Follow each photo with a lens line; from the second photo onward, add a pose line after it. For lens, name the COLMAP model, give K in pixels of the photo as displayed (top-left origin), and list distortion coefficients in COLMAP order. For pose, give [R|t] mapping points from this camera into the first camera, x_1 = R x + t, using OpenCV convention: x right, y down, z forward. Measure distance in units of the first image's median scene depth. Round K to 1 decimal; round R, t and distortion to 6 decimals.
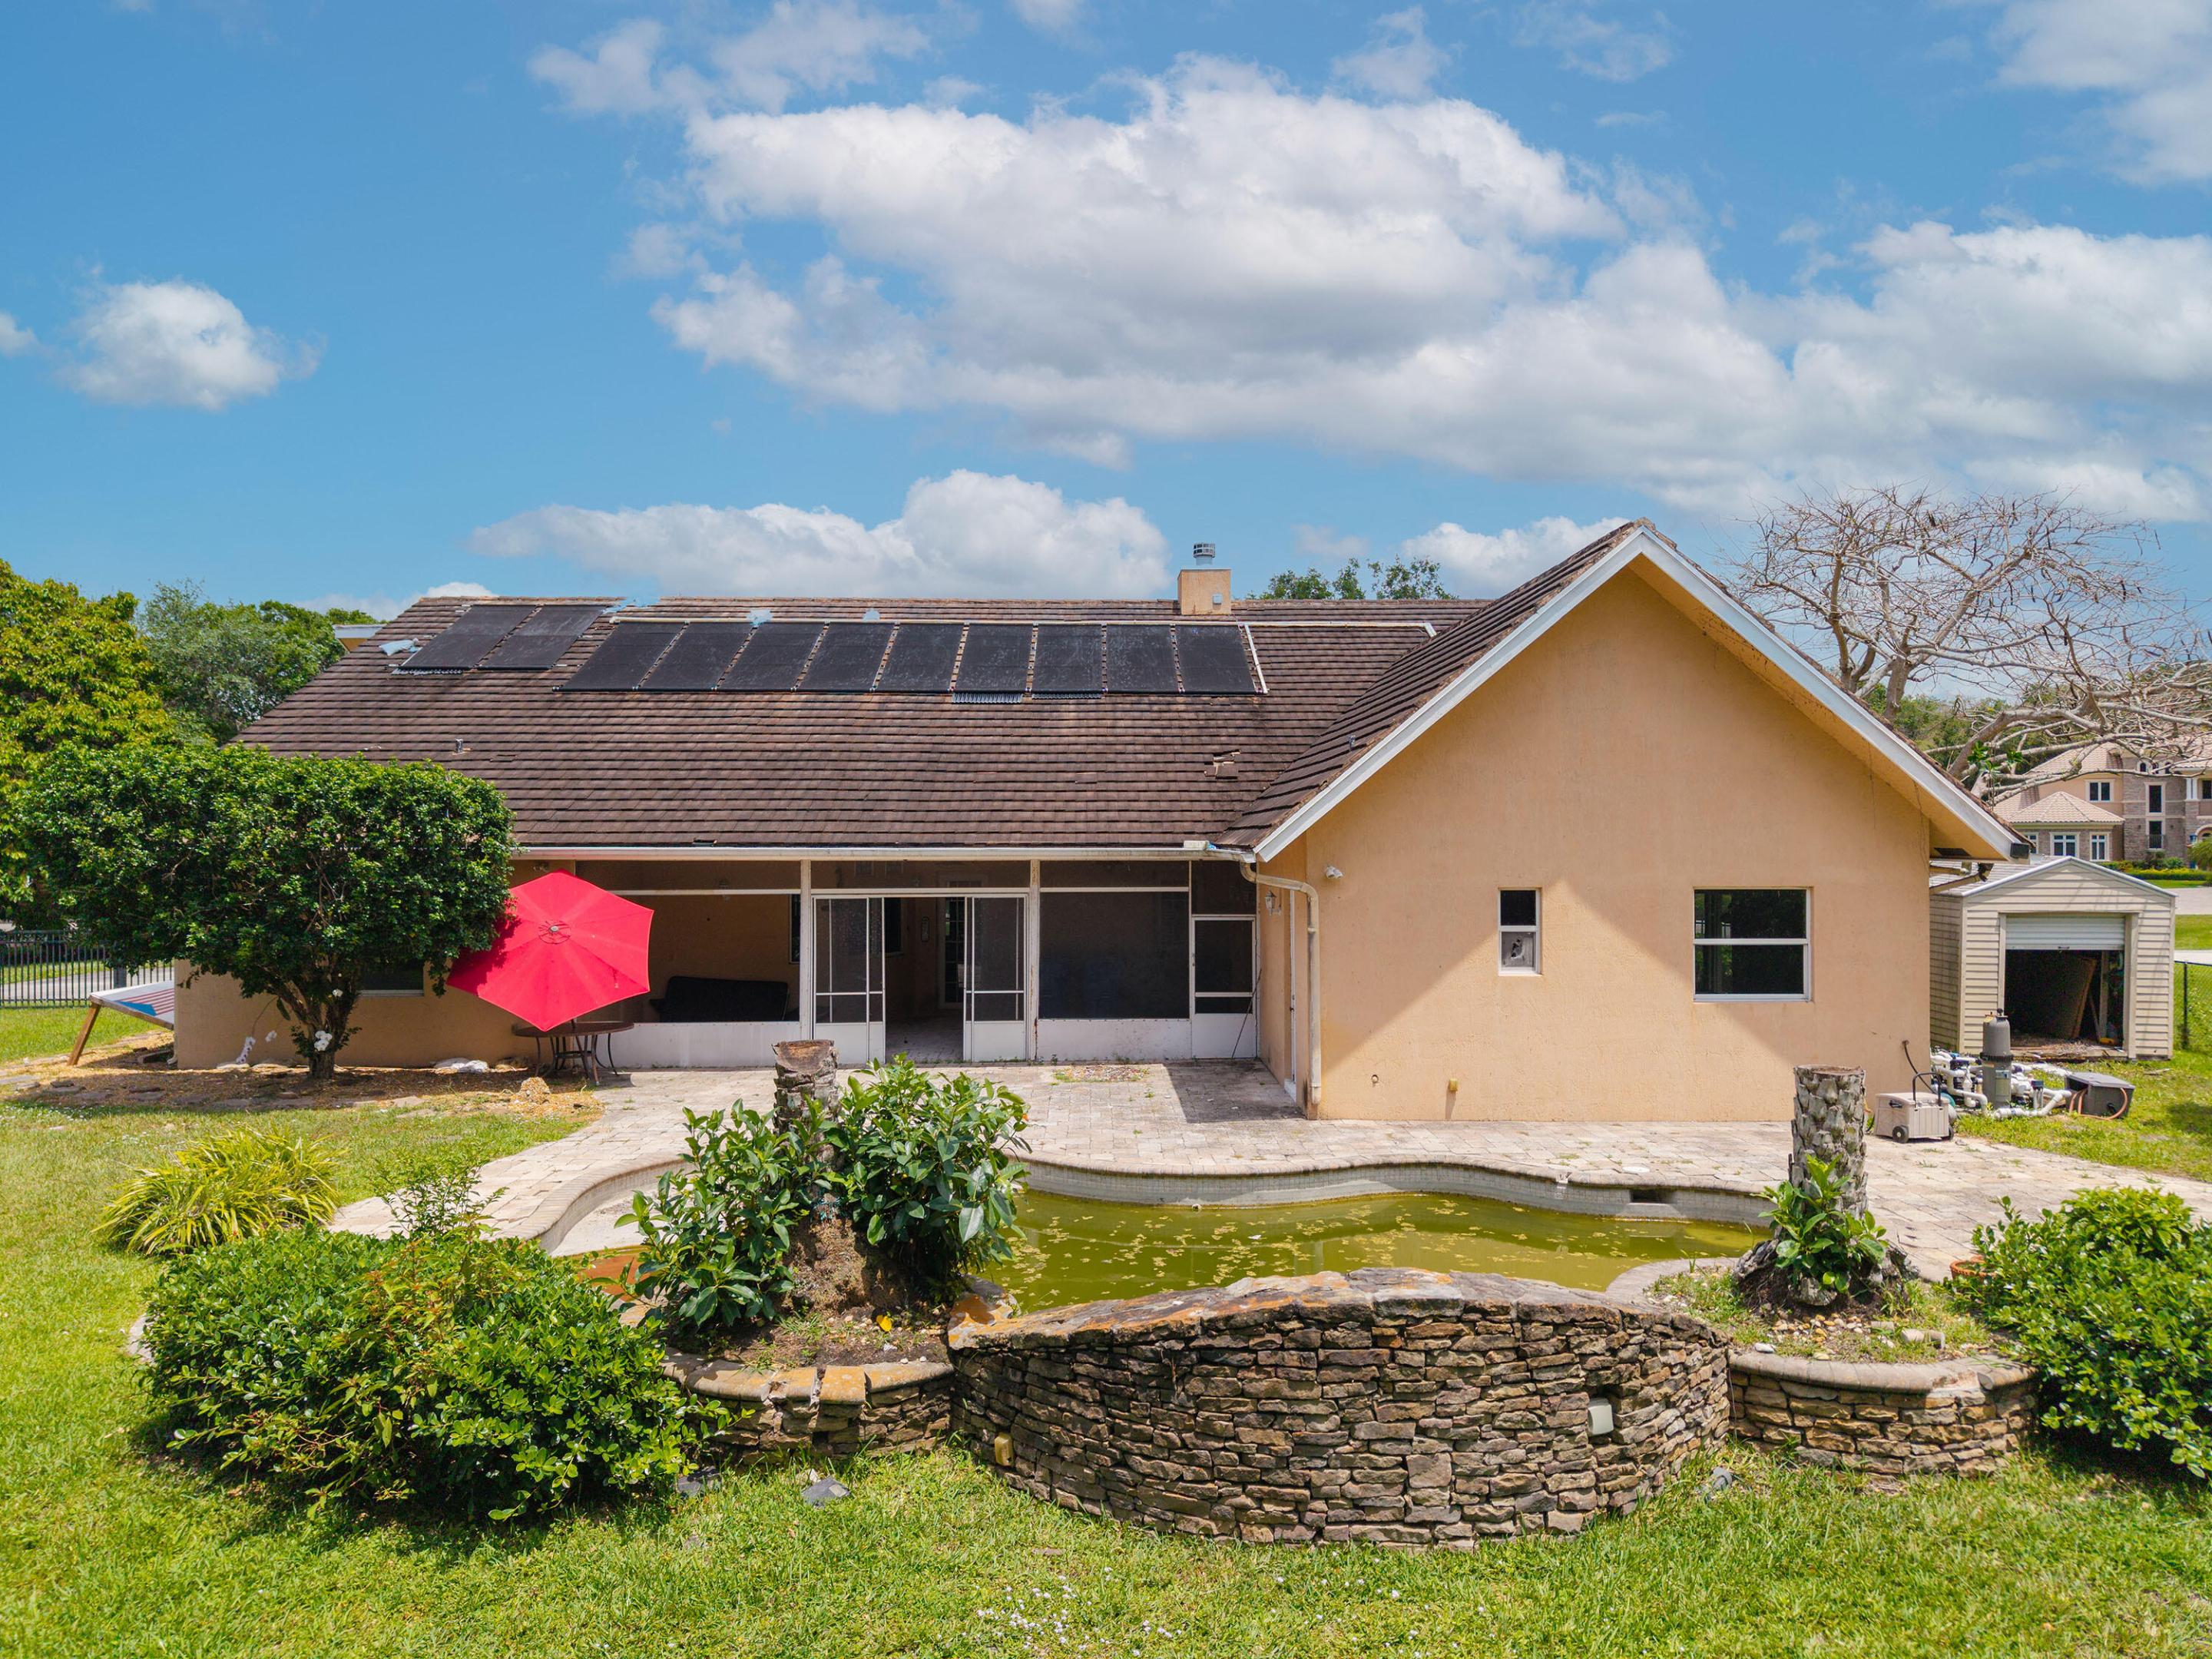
lens RADIAL K [[1558.8, 0, 1106.0], [0, 1558.8, 829.5], [0, 0, 1]] dist [0.023913, 0.045133]
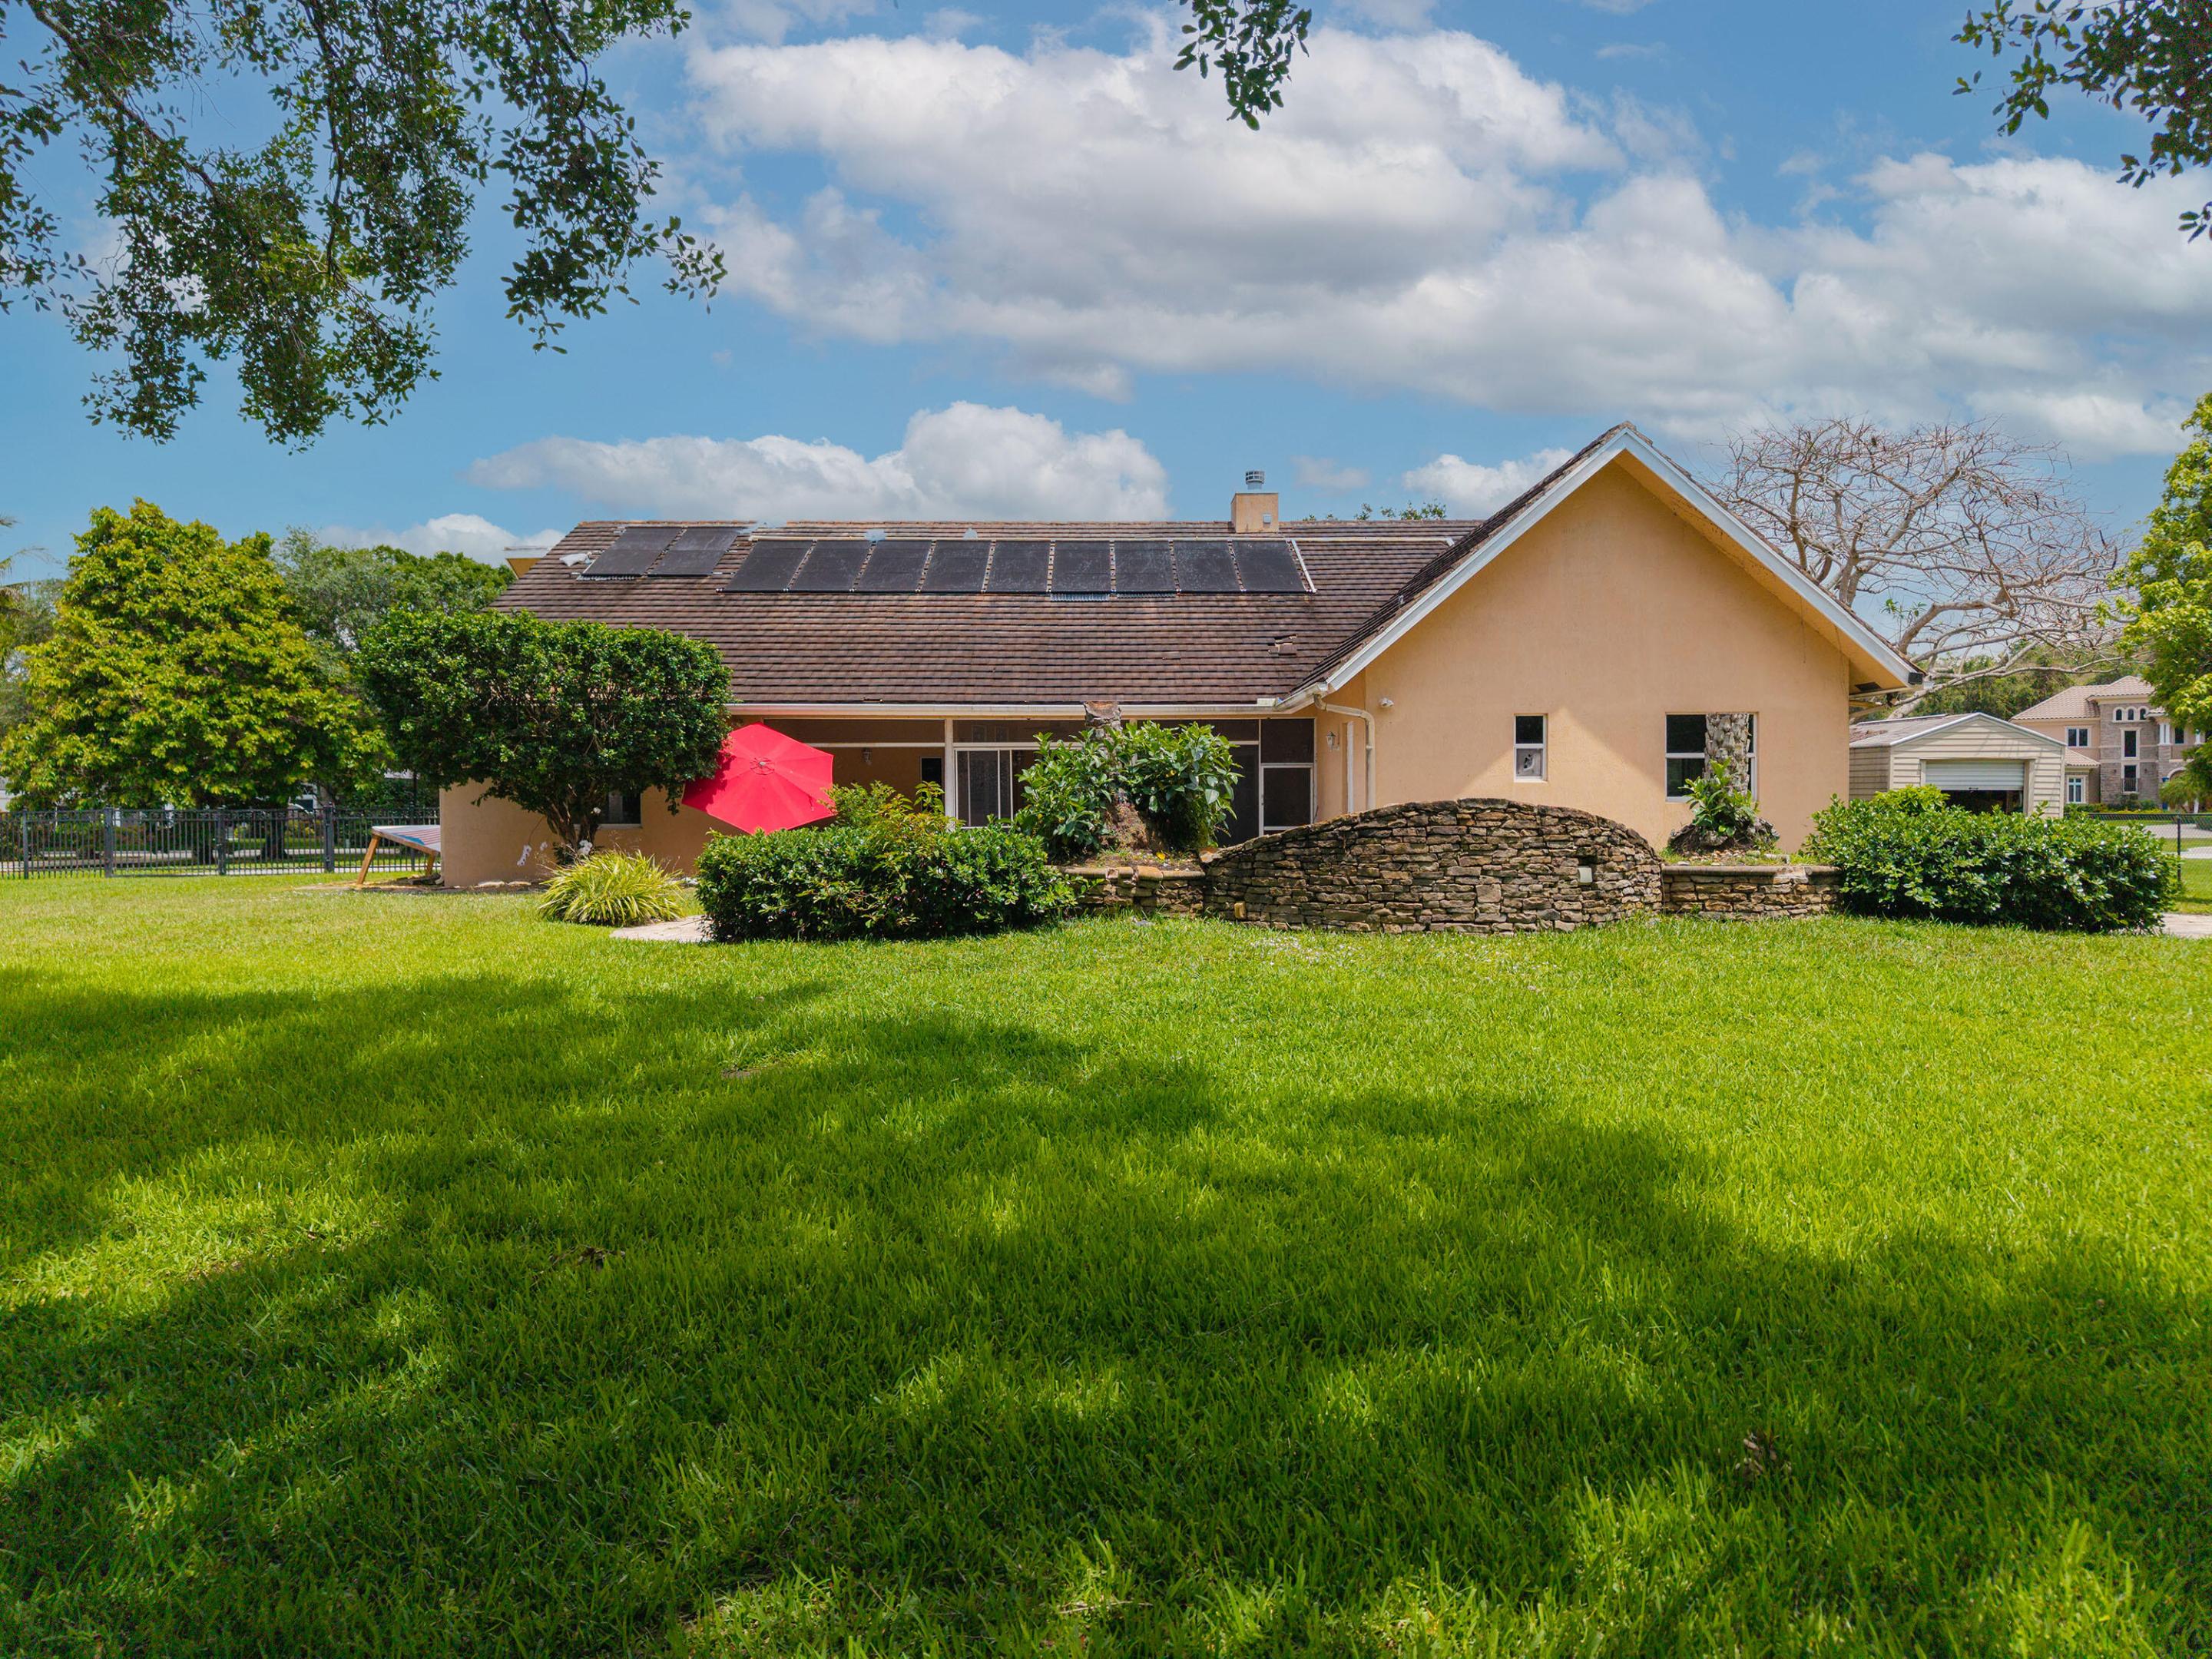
lens RADIAL K [[1570.2, 0, 1123.1], [0, 1570.2, 831.6], [0, 0, 1]] dist [0.070705, -0.003409]
pose [[0.999896, -0.007464, 0.012352, -0.086581], [0.007322, 0.999907, 0.011463, 0.116285], [-0.012436, -0.011372, 0.999858, -0.294924]]
